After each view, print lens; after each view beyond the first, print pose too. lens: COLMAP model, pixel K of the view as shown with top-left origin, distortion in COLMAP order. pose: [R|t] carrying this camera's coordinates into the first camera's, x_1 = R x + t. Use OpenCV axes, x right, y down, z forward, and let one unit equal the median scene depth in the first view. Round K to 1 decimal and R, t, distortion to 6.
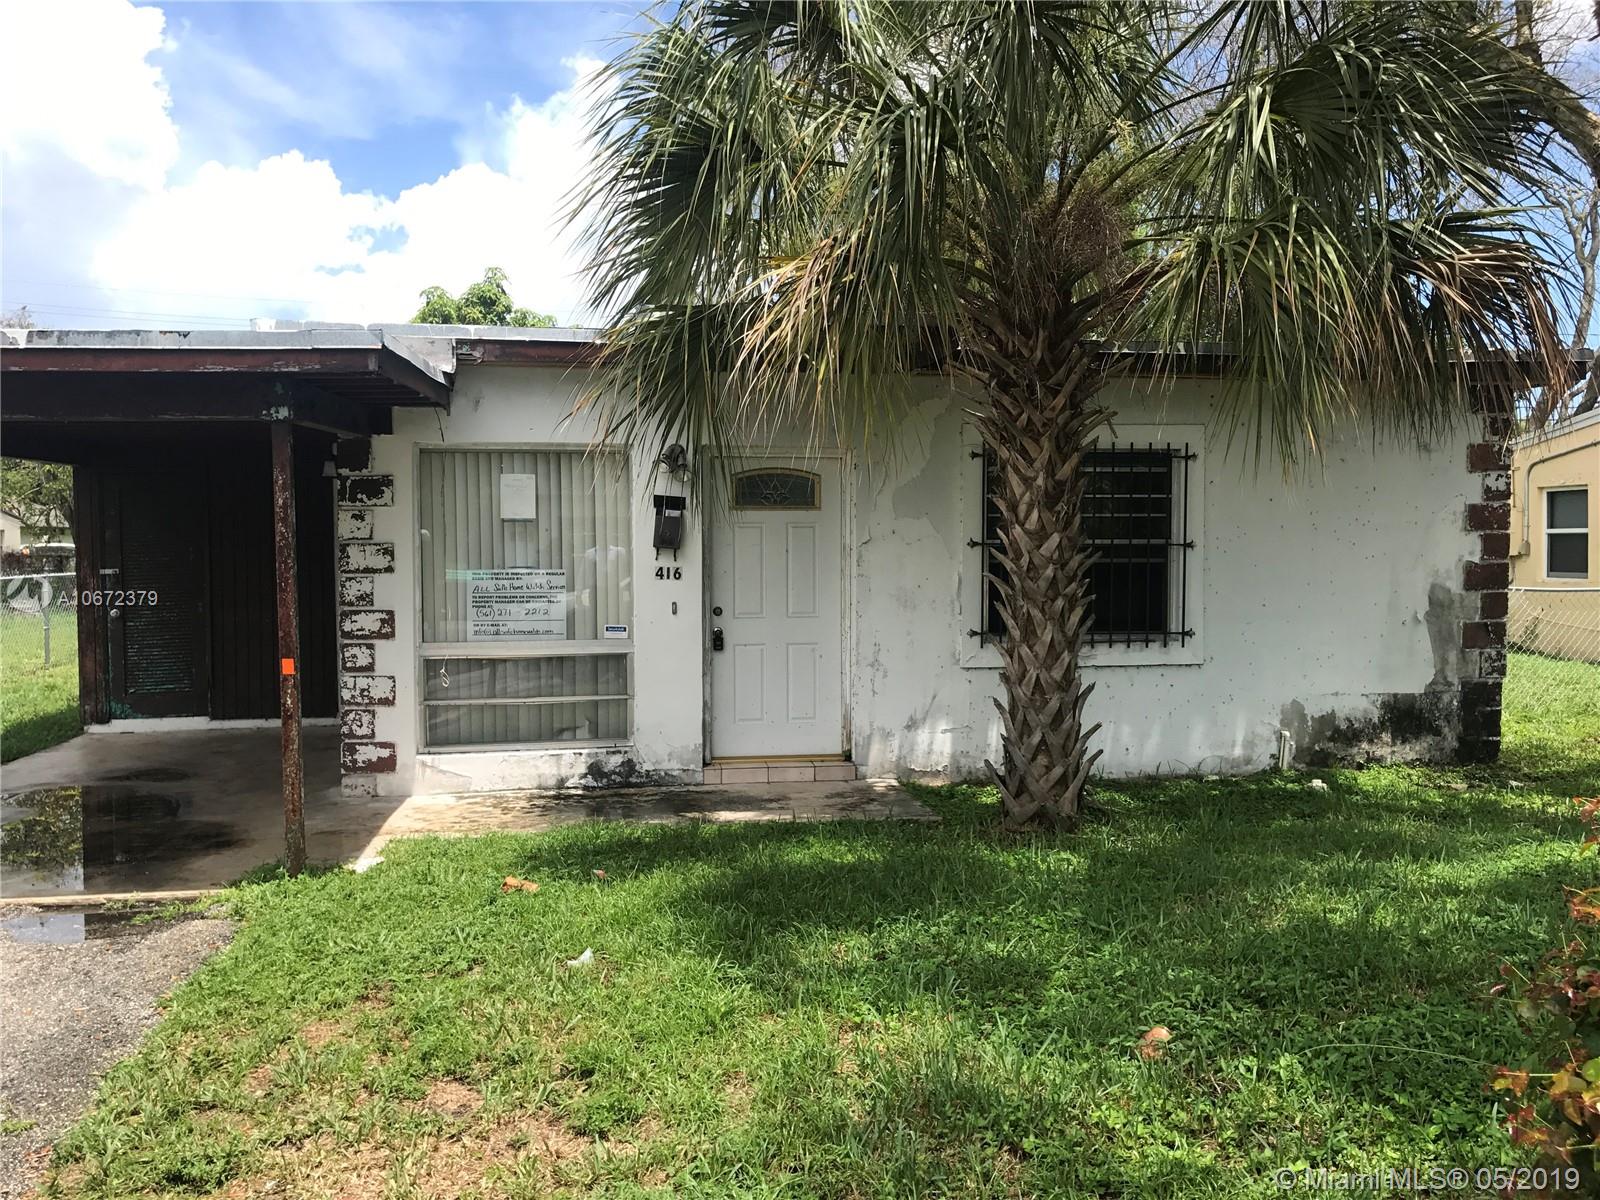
lens RADIAL K [[1323.0, 0, 791.3], [0, 1323.0, 564.2], [0, 0, 1]] dist [0.021300, -0.059325]
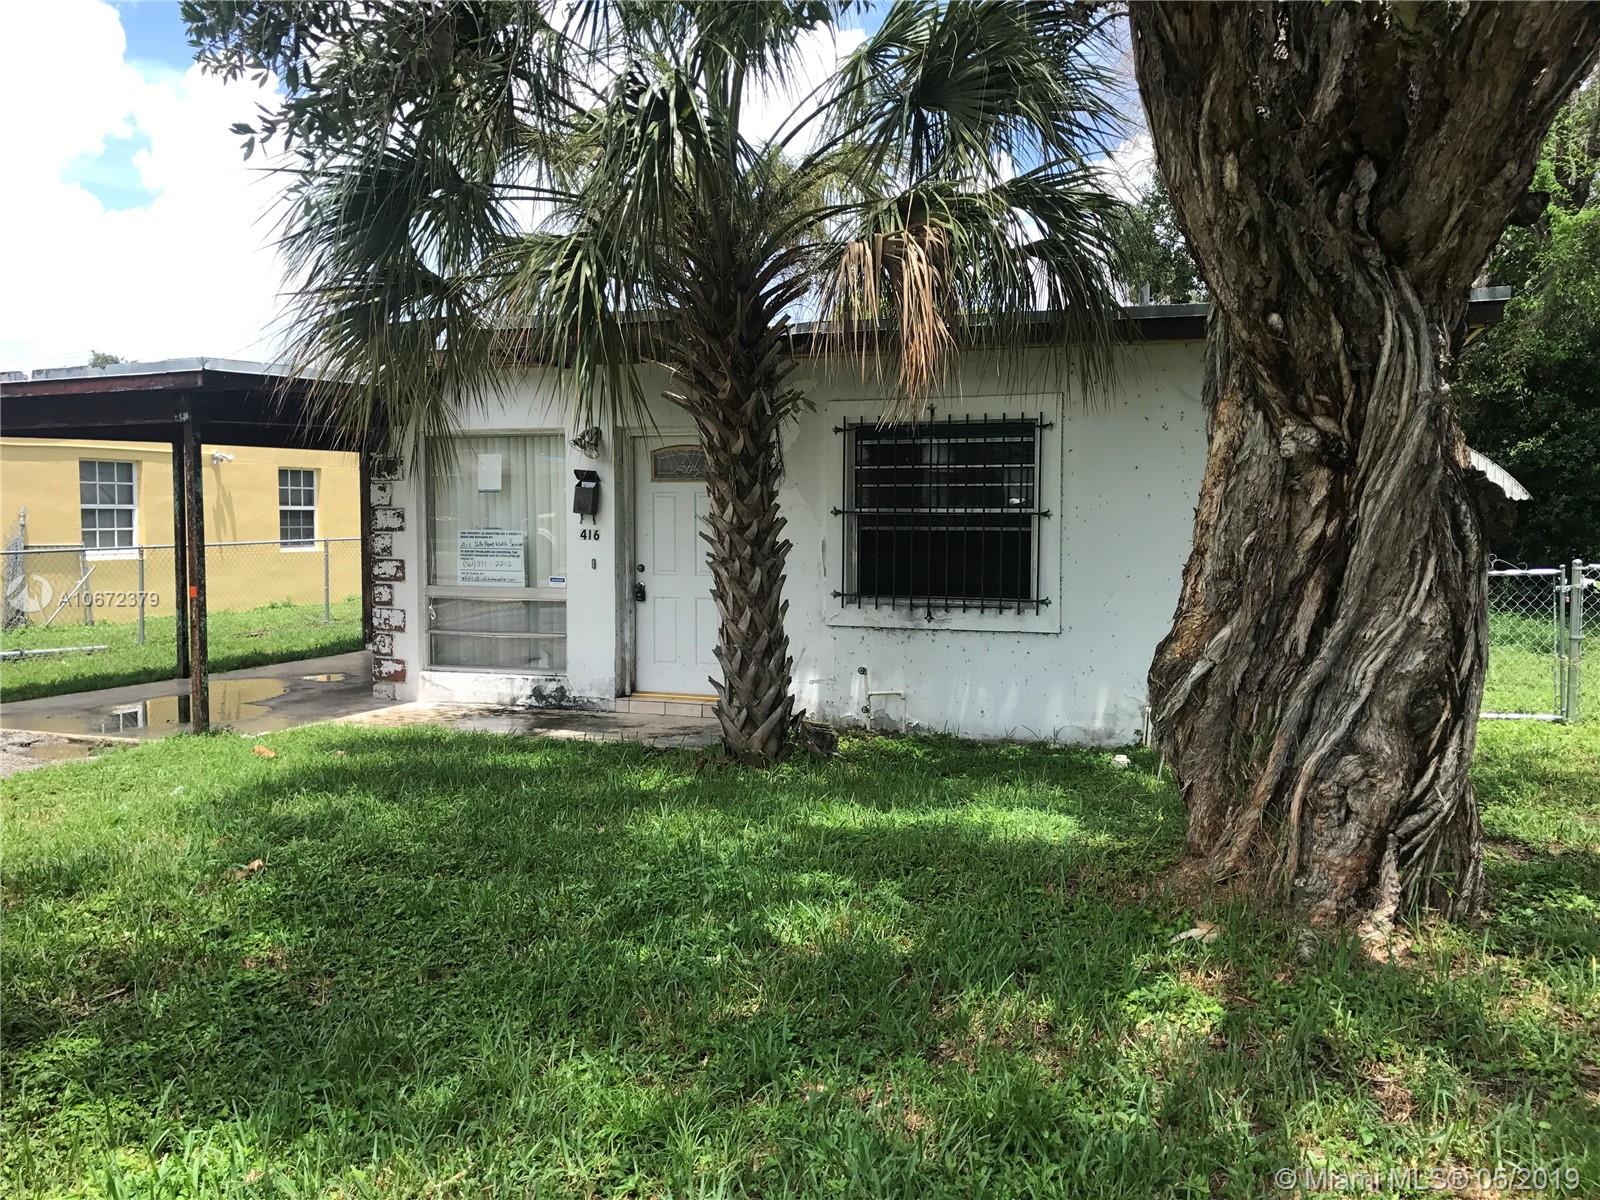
lens RADIAL K [[1323.0, 0, 794.1], [0, 1323.0, 575.1], [0, 0, 1]] dist [0.021300, -0.059325]
pose [[0.880115, 0.028135, -0.473927, 0.640480], [-0.013995, 0.999346, 0.033337, 0.000987], [0.474555, -0.022708, 0.879933, 0.027789]]
